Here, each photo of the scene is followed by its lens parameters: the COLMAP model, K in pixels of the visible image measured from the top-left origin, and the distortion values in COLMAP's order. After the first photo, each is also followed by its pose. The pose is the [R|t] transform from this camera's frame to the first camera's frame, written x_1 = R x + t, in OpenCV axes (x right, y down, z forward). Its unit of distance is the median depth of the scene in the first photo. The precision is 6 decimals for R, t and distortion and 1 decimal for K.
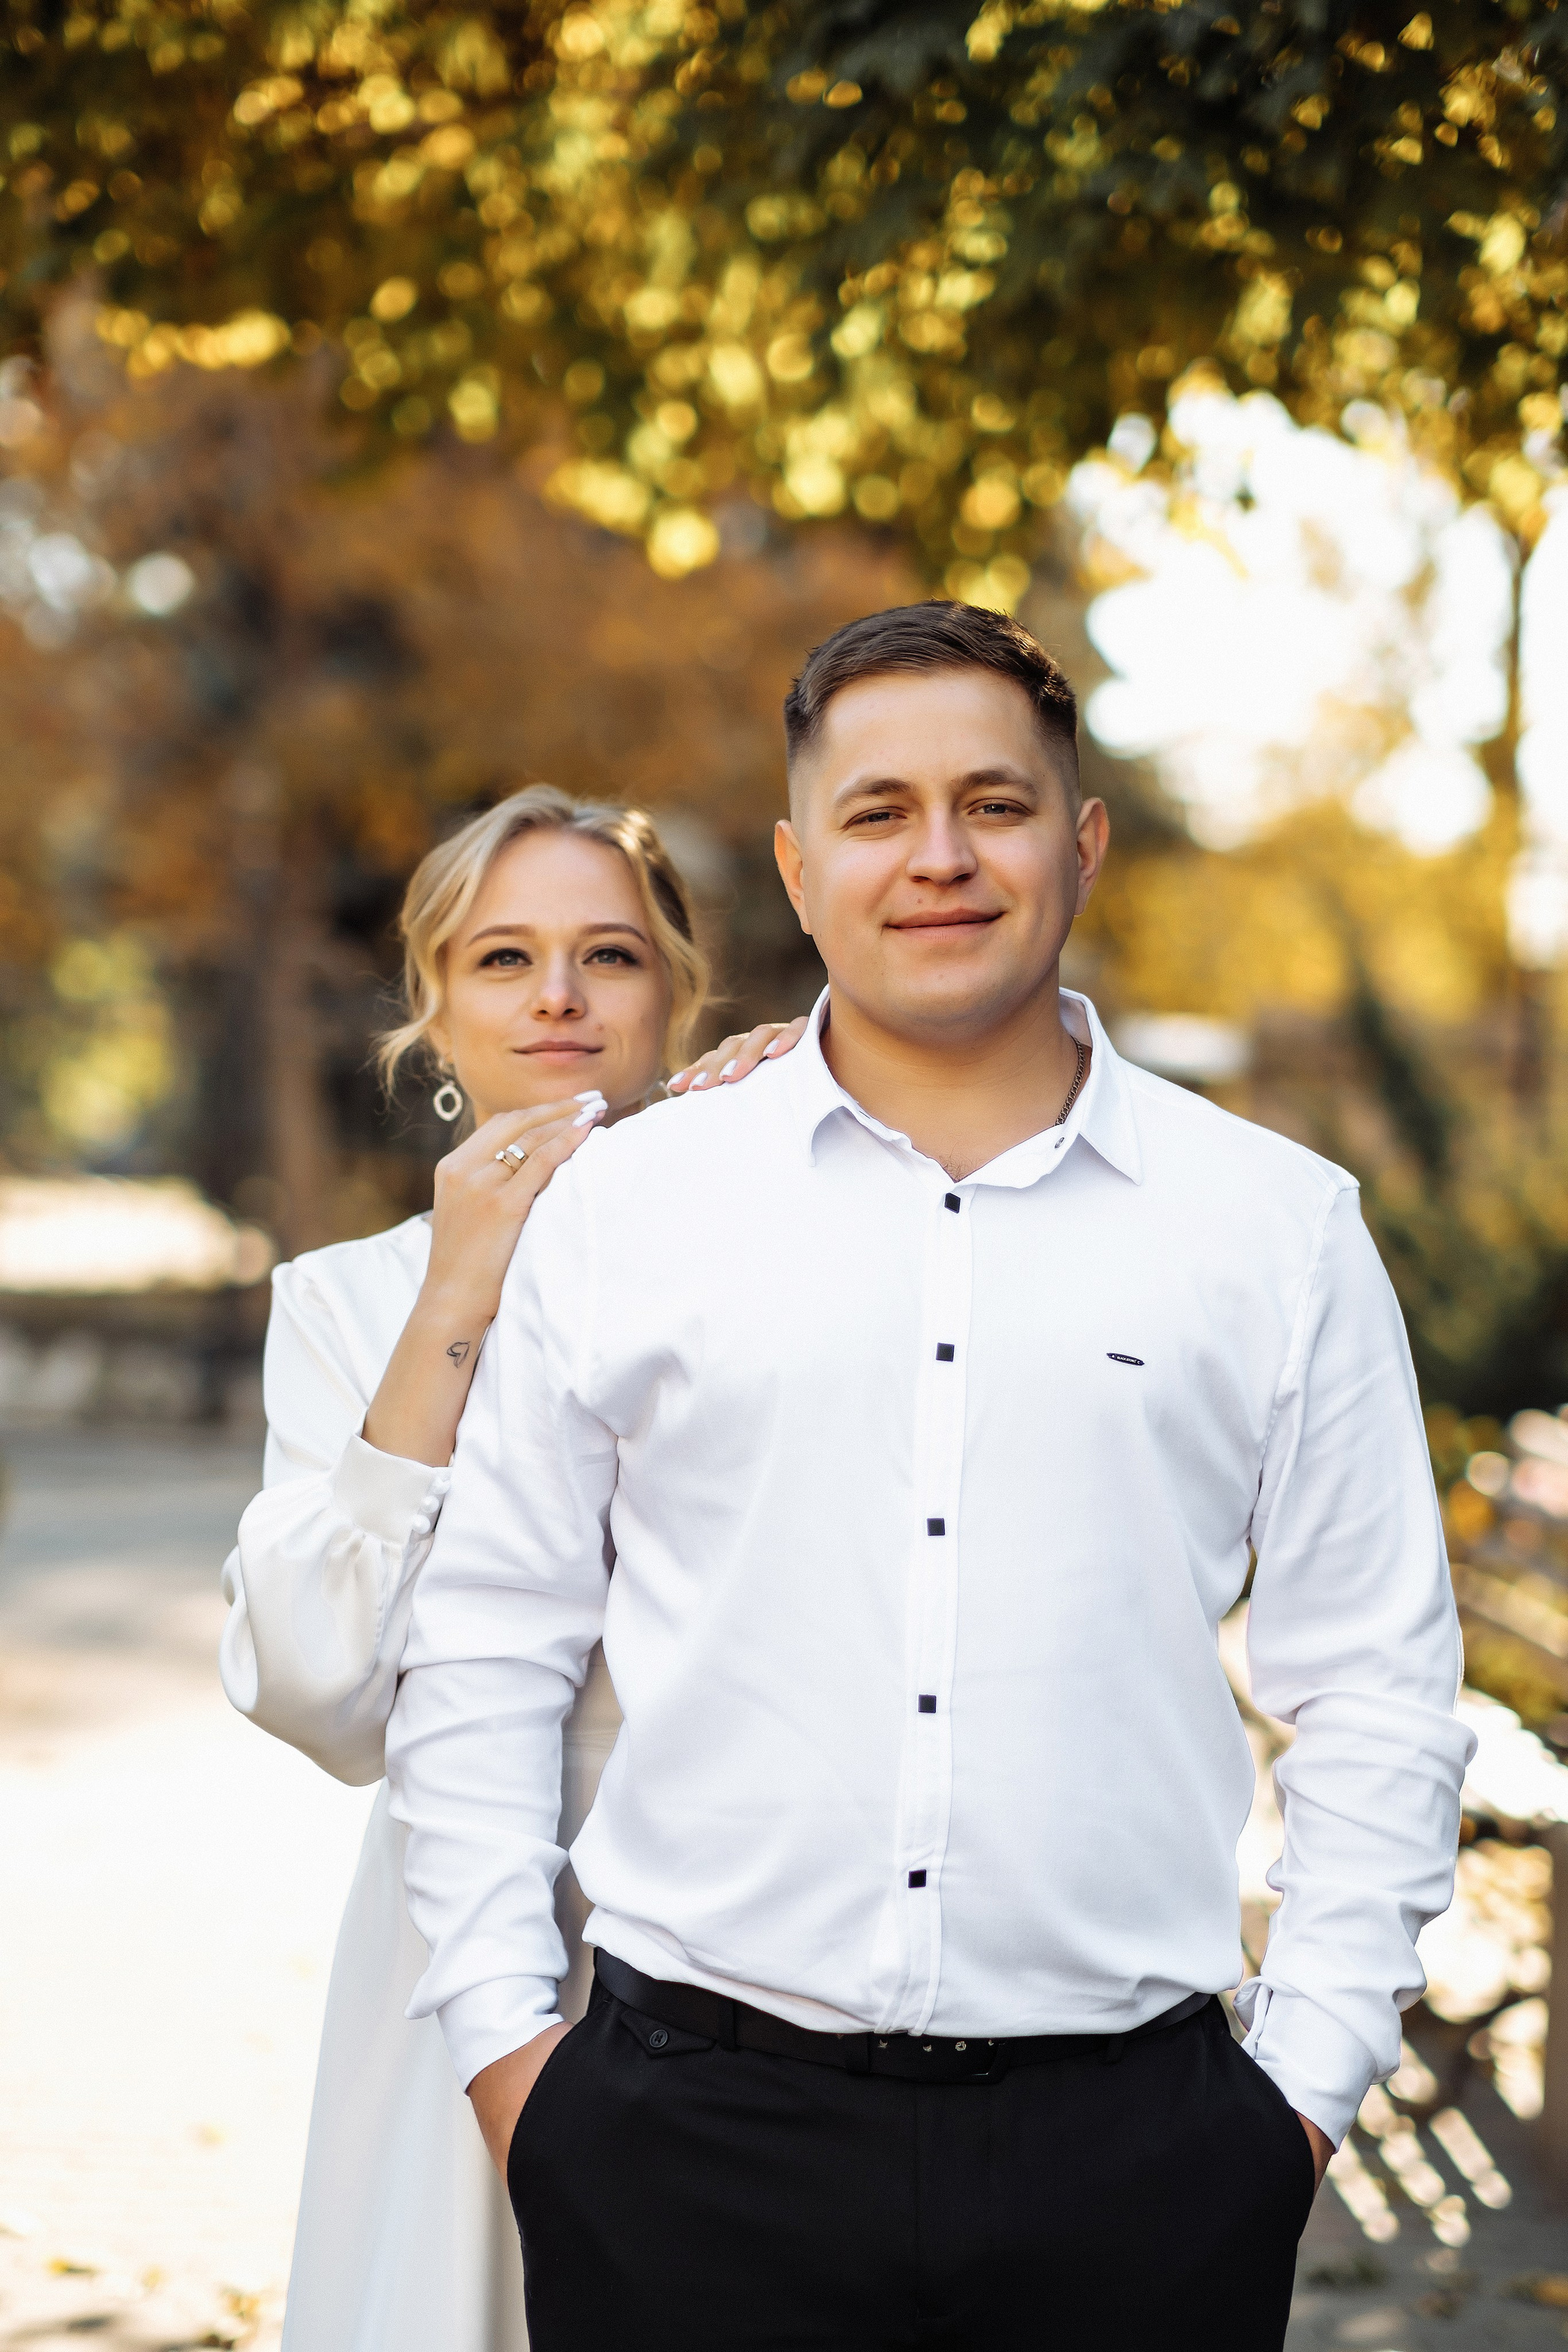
lens RADIAL K [[5309.4, 0, 659.3], [0, 5309.4, 1167.6], [0, 0, 1]] dist [0.101614, -0.053586]
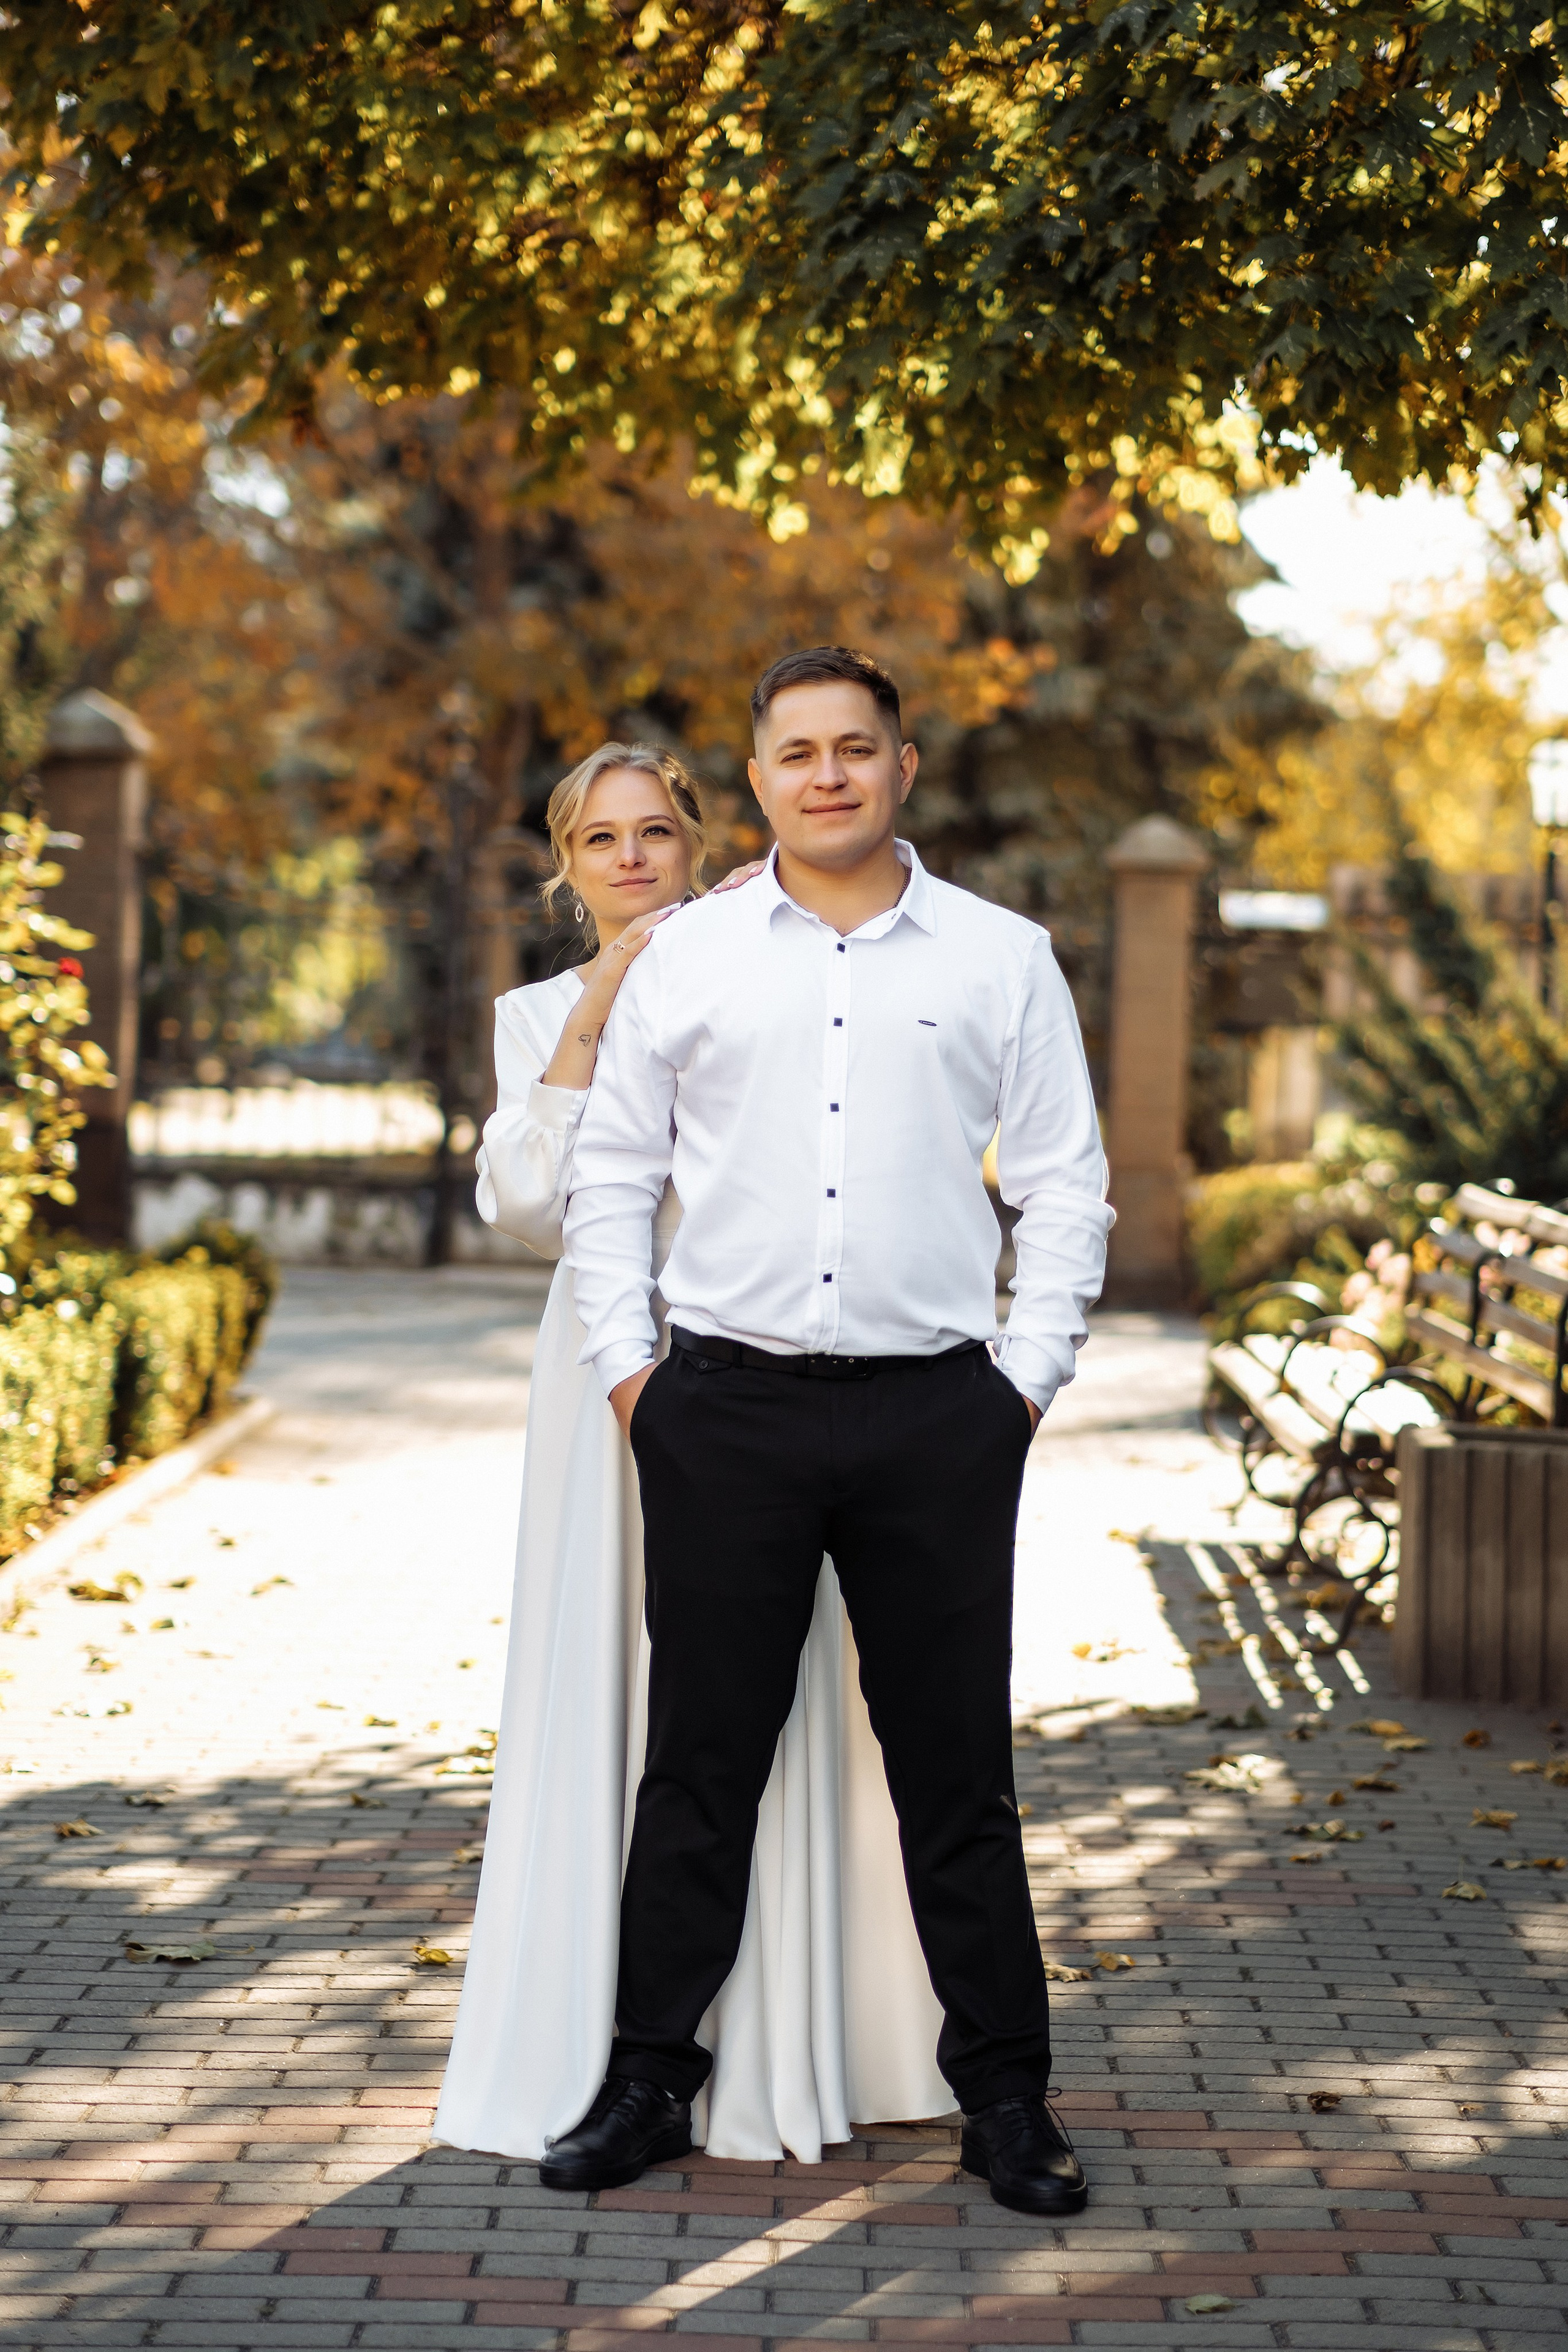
lens RADIAL K [[5309.4, 0, 659.3], [0, 5309.4, 1167.6], [0, 0, 1]] dist [0.101614, -0.053586]
pose [[0.998984, -0.023360, -0.038538, 0.061523], [0.024124, 0.999519, 0.019481, 0.048382], [0.038065, -0.020391, 0.999067, -1.002794]]
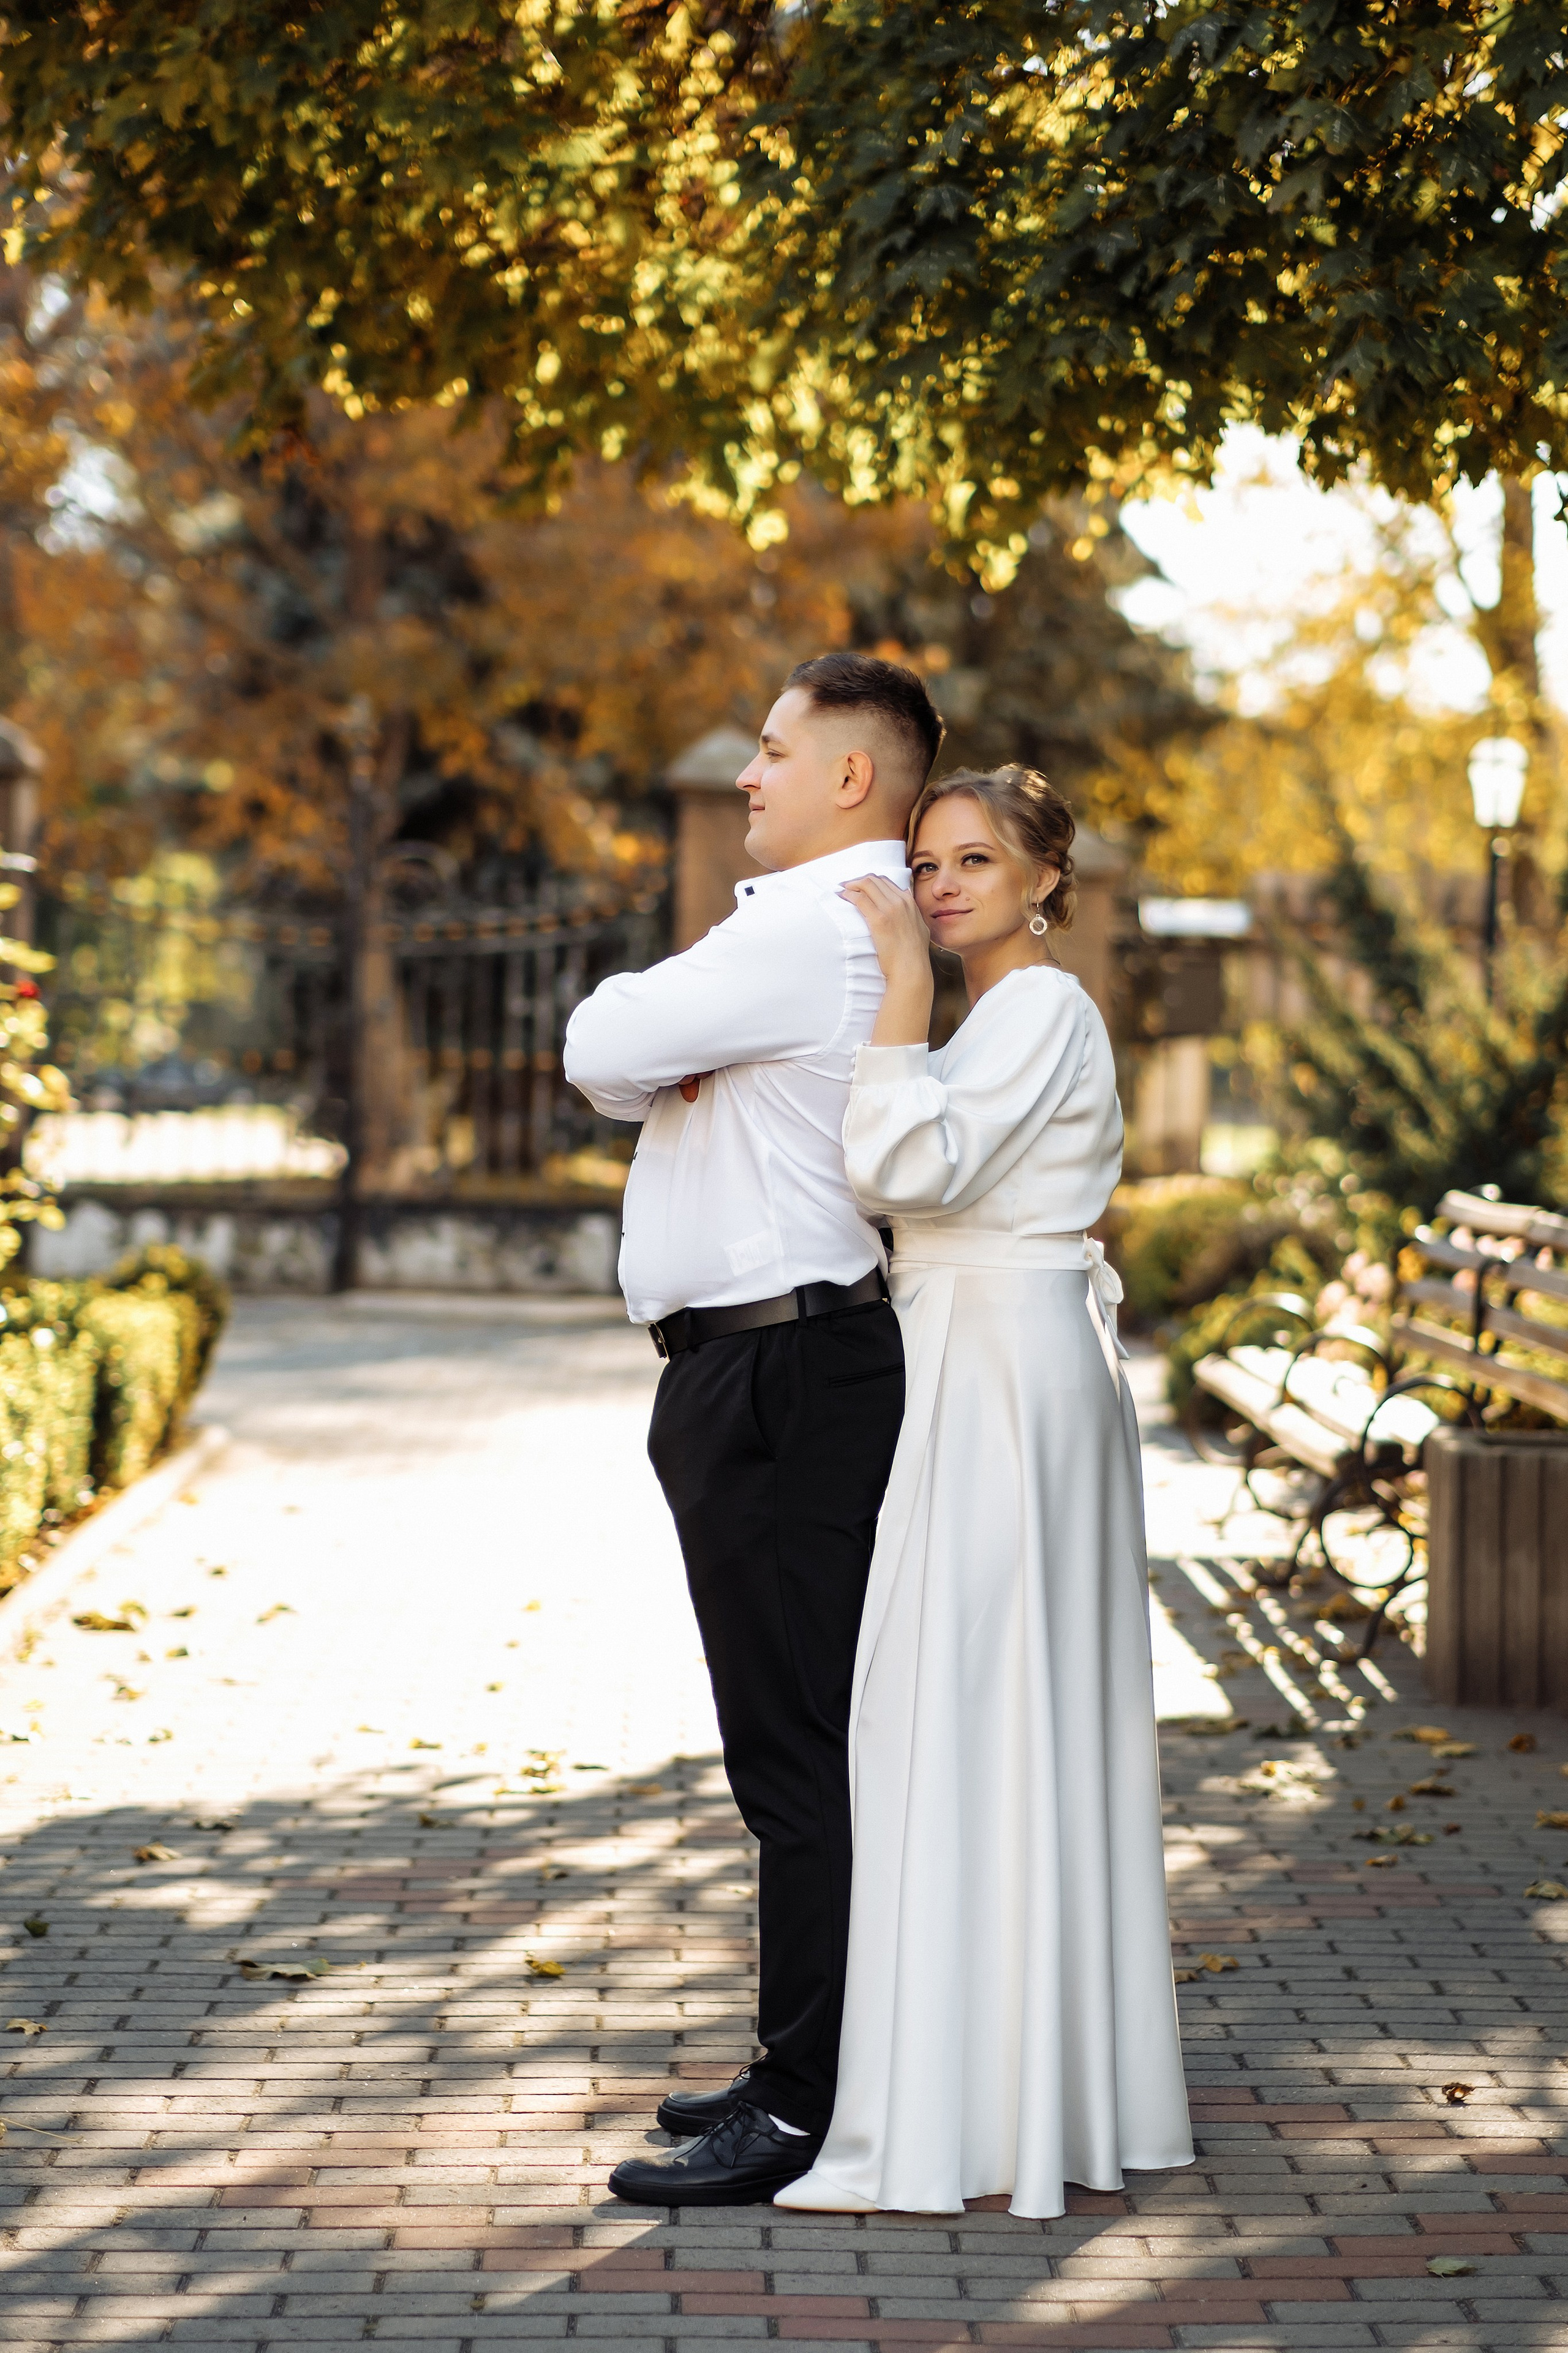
lens RADIAL K [[5512.8, 0, 644.9], [0, 5512.8, 1180.0], [0, 0, 1]] dist [0.102145, 0.007541]
pose [[0.999271, -0.036865, -0.009919, -0.056568], [0.037045, 0.999141, 0.018586, 0.045878], [0.009225, -0.018940, 0.999778, -1.111931]]
